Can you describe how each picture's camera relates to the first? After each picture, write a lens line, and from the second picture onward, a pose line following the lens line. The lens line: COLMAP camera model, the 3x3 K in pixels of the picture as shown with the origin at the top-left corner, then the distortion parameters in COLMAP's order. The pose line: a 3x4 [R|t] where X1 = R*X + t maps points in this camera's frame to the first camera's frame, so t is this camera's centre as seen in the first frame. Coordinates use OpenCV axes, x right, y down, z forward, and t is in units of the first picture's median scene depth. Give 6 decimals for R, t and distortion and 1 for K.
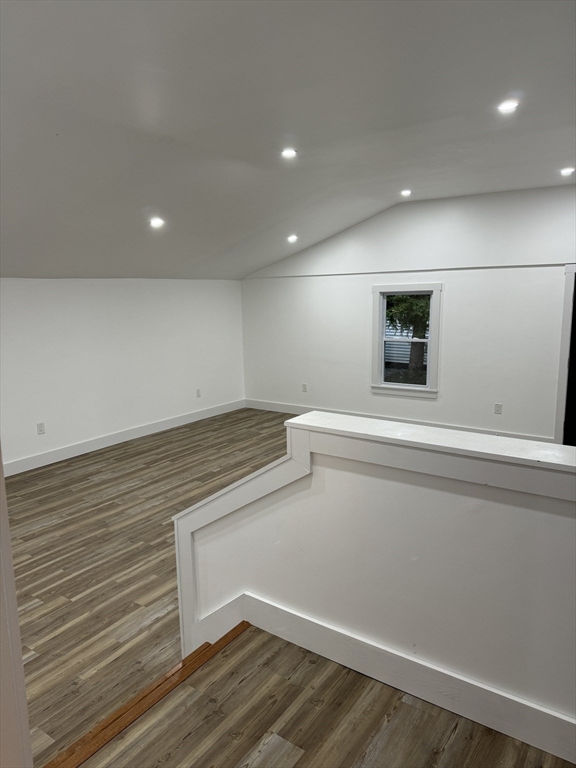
lens RADIAL K [[547.6, 0, 287.8], [0, 547.6, 384.6], [0, 0, 1]] dist [0.060597, -0.056010]
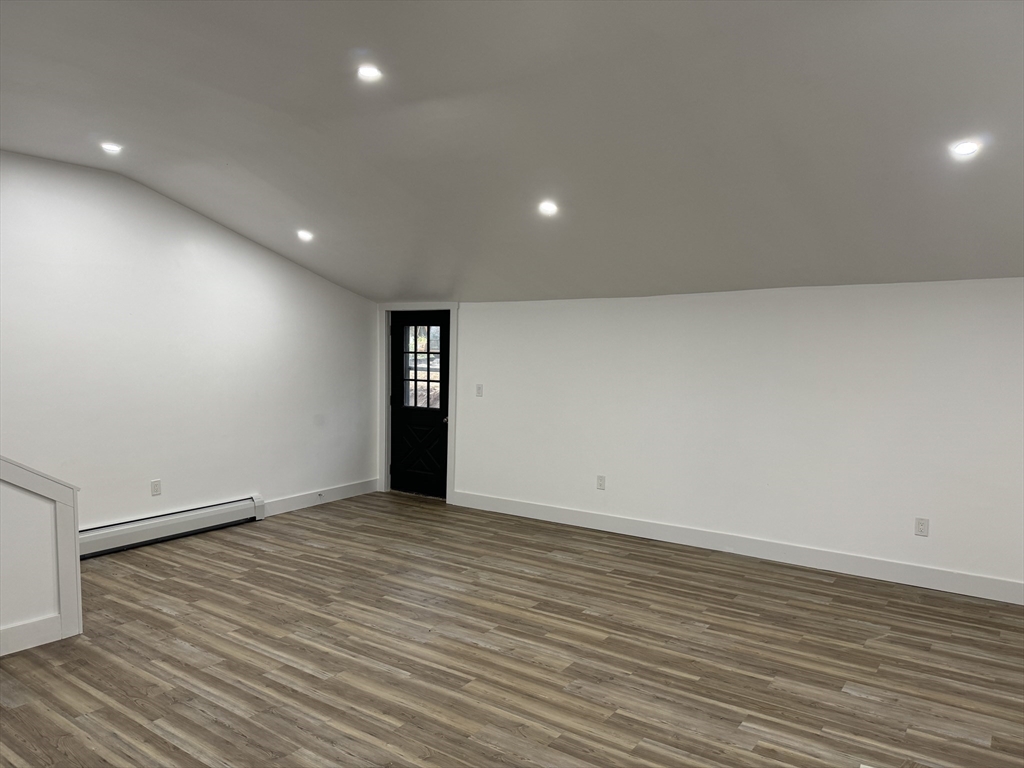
lens RADIAL K [[730.1, 0, 516.4], [0, 730.1, 380.8], [0, 0, 1]] dist [0.060597, -0.056010]
pose [[-0.006192, 0.079729, -0.996797, 0.854909], [-0.175862, 0.981194, 0.079573, -0.182257], [0.984395, 0.175791, 0.007946, 1.186780]]
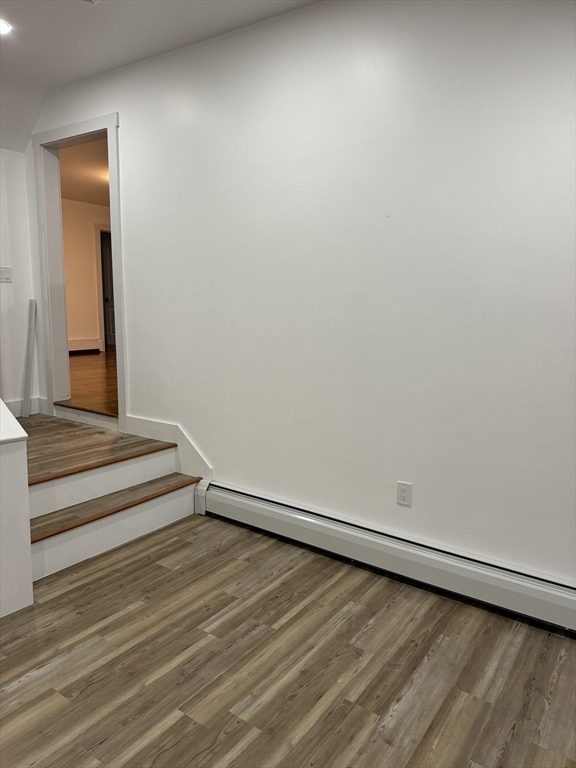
lens RADIAL K [[547.6, 0, 288.4], [0, 547.6, 383.8], [0, 0, 1]] dist [0.060597, -0.056010]
pose [[-0.999989, 0.004145, 0.002357, -0.400597], [0.004672, 0.950671, 0.310167, -0.079301], [-0.000955, 0.310175, -0.950679, 1.143761]]
